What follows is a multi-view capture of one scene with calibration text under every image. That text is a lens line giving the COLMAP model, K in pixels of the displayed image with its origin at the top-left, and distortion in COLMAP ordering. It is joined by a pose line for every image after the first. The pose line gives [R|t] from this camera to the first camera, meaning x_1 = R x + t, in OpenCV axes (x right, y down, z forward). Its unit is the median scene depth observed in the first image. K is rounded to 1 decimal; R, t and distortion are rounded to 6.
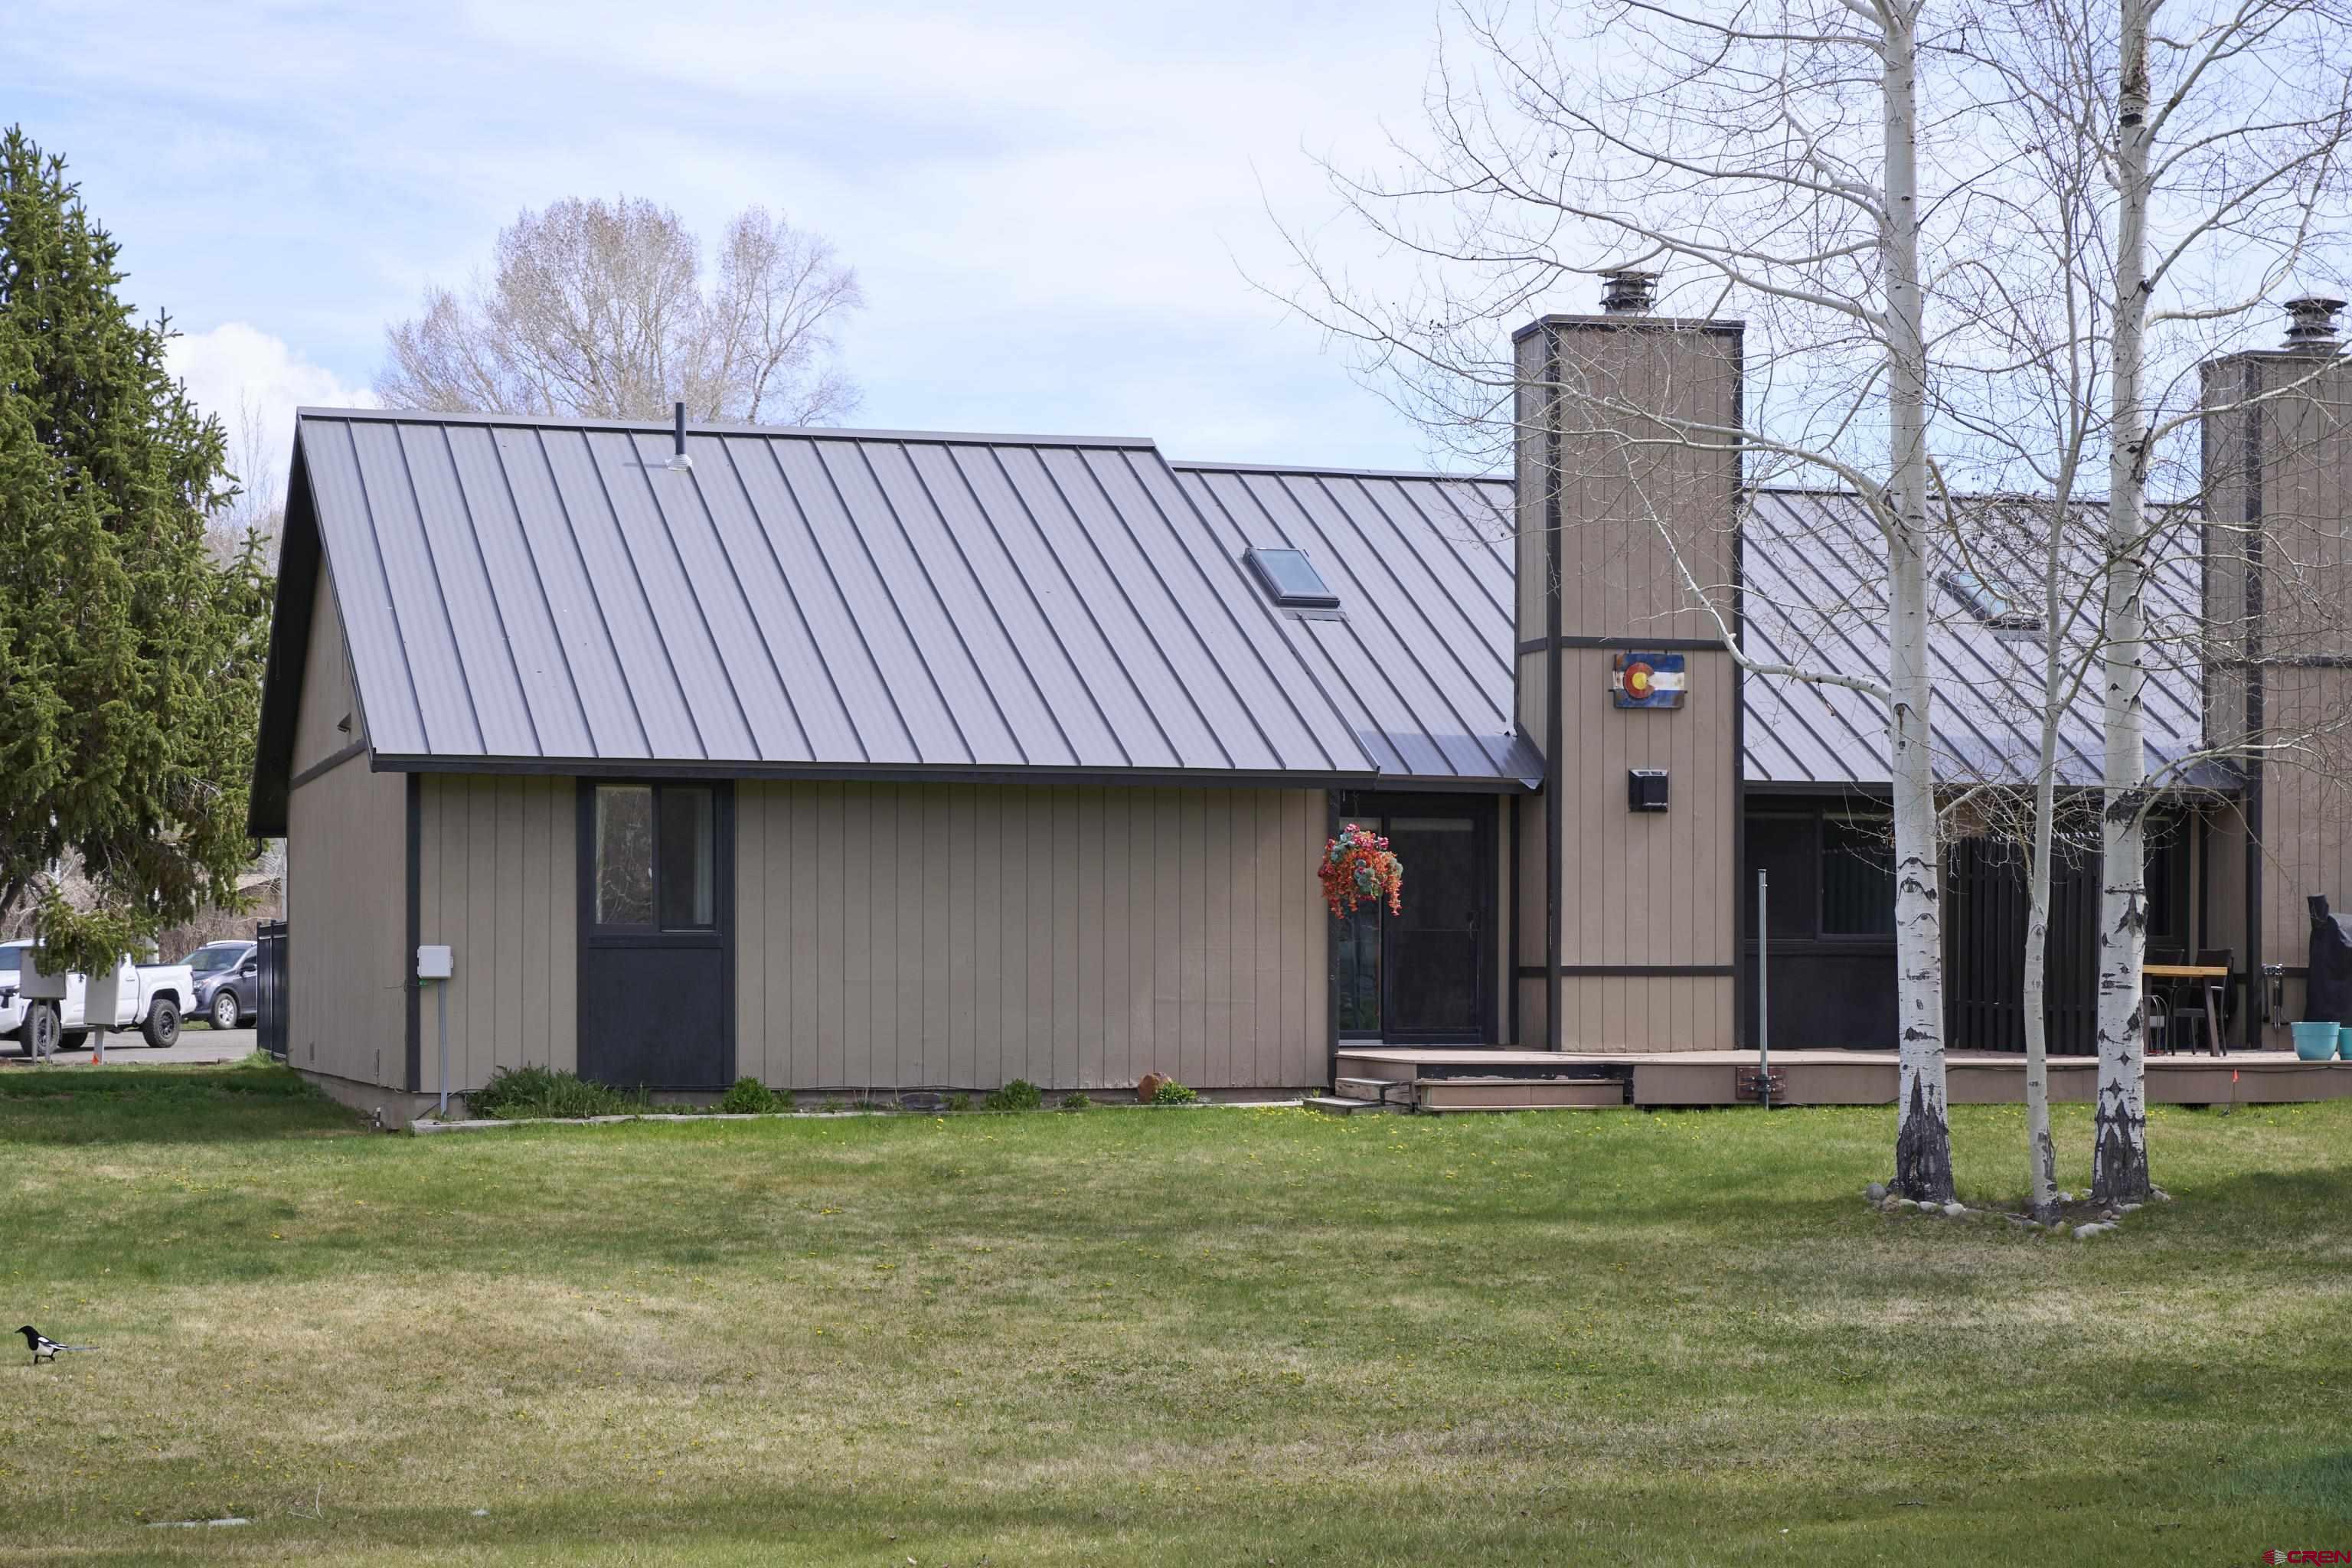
lens RADIAL K [[4356.9, 0, 1220.4], [0, 4356.9, 842.4], [0, 0, 1]] dist [0.075484, 0.000000]
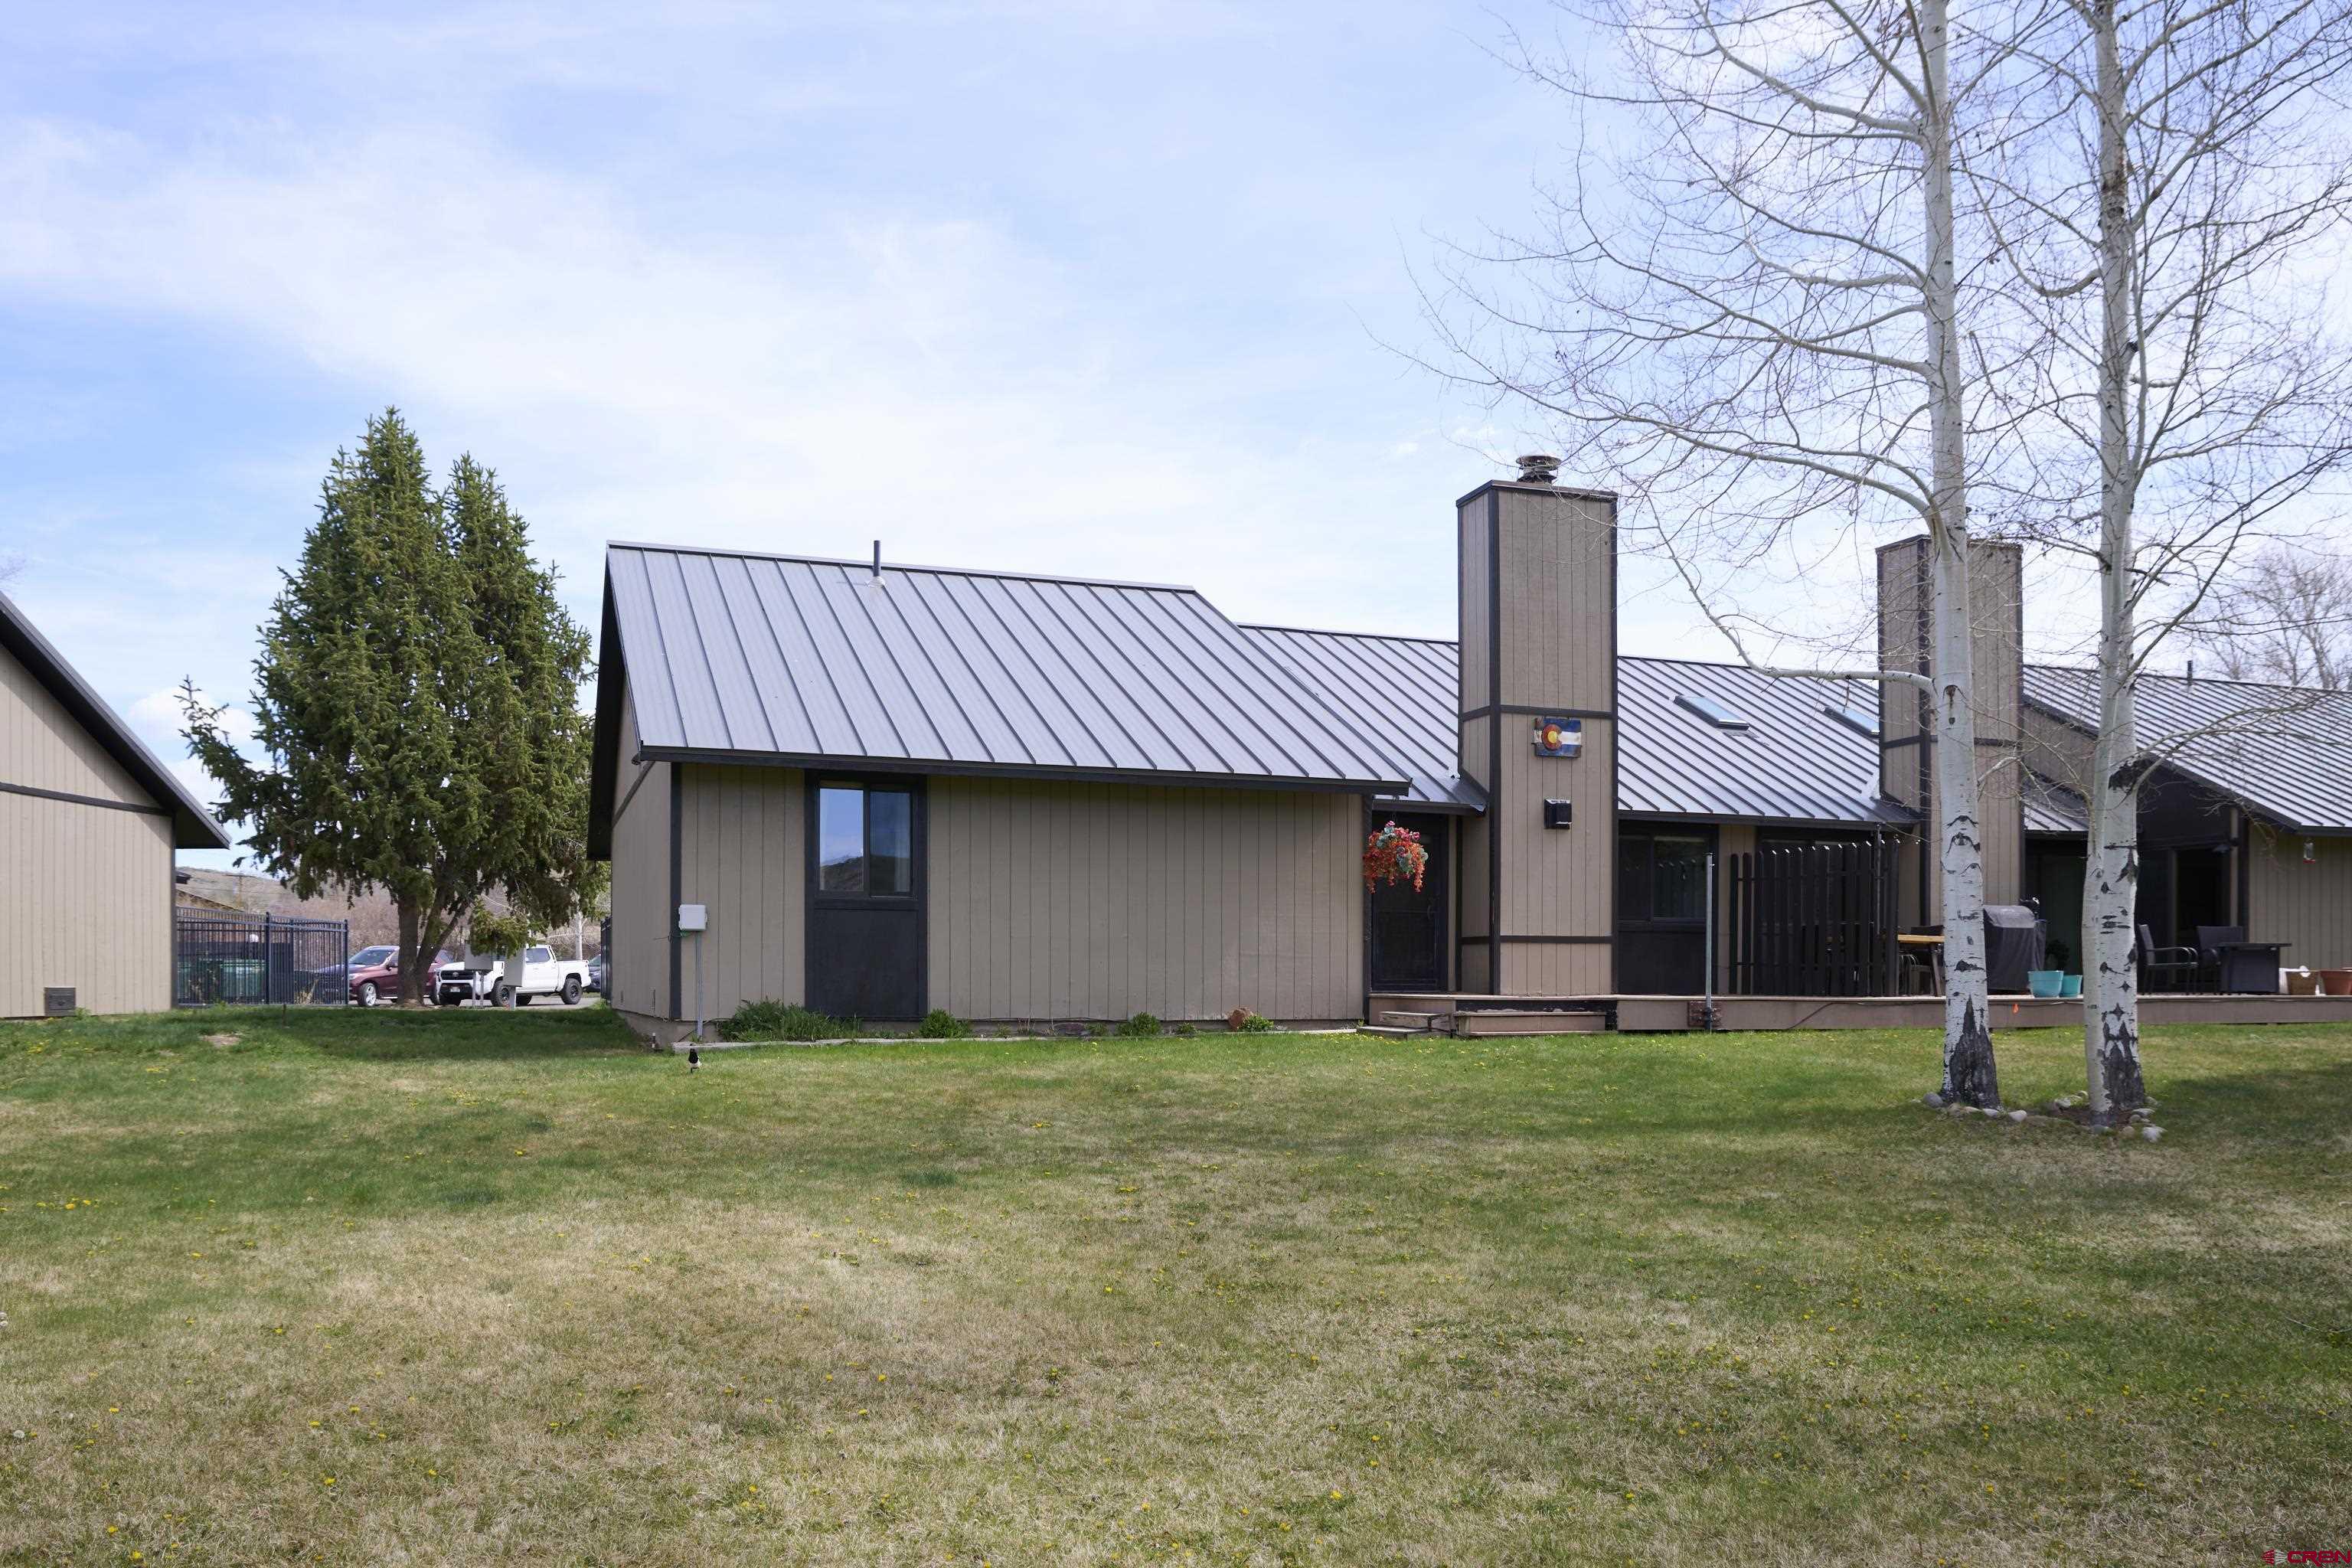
lens RADIAL K [[1786.5, 0, 1161.9], [0, 1786.5, 956.5], [0, 0, 1]] dist [-0.064585, 0.055077]
pose [[0.998325, 0.002046, 0.057815, -0.073036], [-0.002793, 0.999914, 0.012846, 0.031191], [-0.057784, -0.012986, 0.998245, 0.471617]]
